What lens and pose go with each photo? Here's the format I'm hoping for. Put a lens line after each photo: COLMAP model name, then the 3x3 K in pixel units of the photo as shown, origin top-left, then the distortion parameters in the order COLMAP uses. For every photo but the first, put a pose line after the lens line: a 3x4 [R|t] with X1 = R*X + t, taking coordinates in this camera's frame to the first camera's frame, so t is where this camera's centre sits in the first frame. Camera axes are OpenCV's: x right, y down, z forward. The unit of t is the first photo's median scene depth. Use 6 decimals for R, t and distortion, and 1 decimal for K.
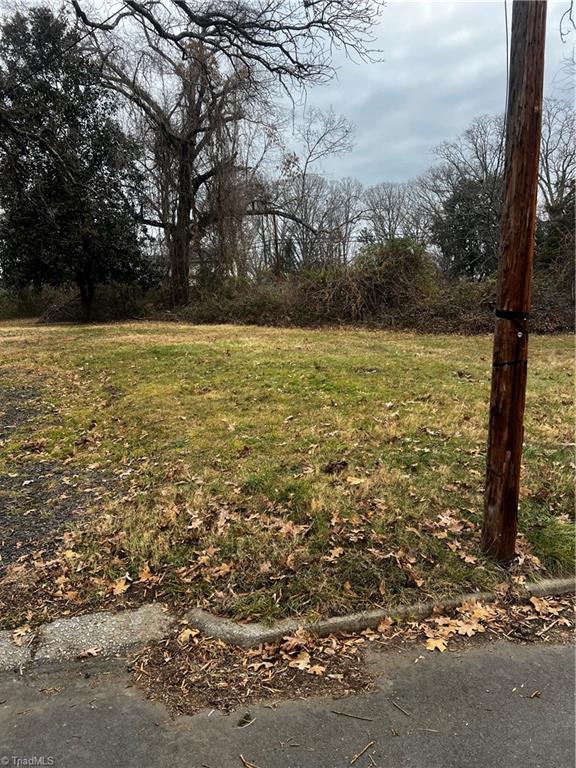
lens RADIAL K [[589.8, 0, 287.3], [0, 589.8, 386.1], [0, 0, 1]] dist [0.054660, -0.052587]
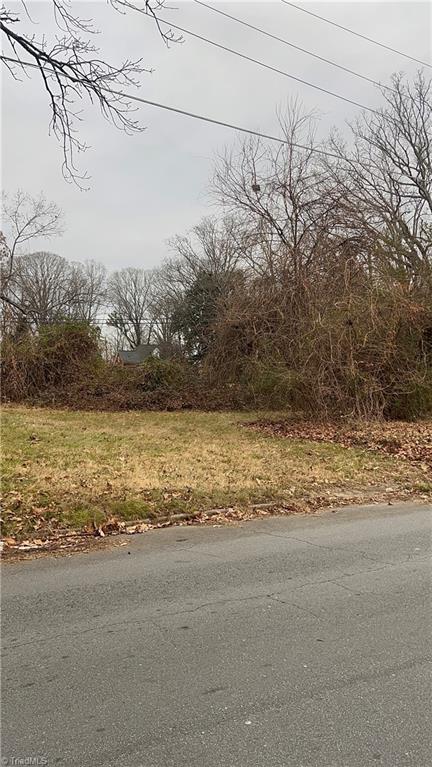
lens RADIAL K [[646.9, 0, 219.9], [0, 646.9, 381.3], [0, 0, 1]] dist [0.080573, -0.072097]
pose [[0.962595, 0.027081, 0.269588, 0.075355], [0.014757, 0.988276, -0.151966, 0.017876], [-0.270542, 0.150260, 0.950909, -0.081566]]
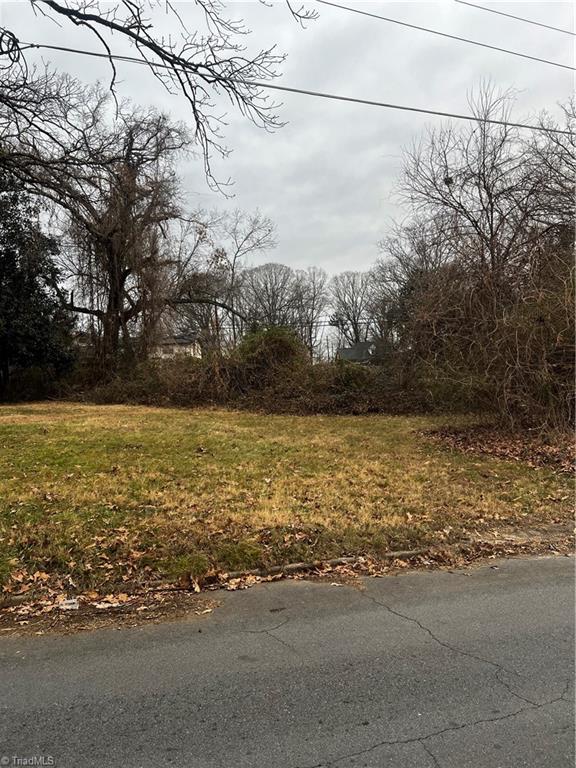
lens RADIAL K [[589.8, 0, 286.4], [0, 589.8, 385.4], [0, 0, 1]] dist [0.054660, -0.052587]
pose [[0.999827, 0.003456, 0.018283, 0.110557], [-0.000947, 0.990774, -0.135518, 0.003488], [-0.018583, 0.135477, 0.990606, -0.044200]]
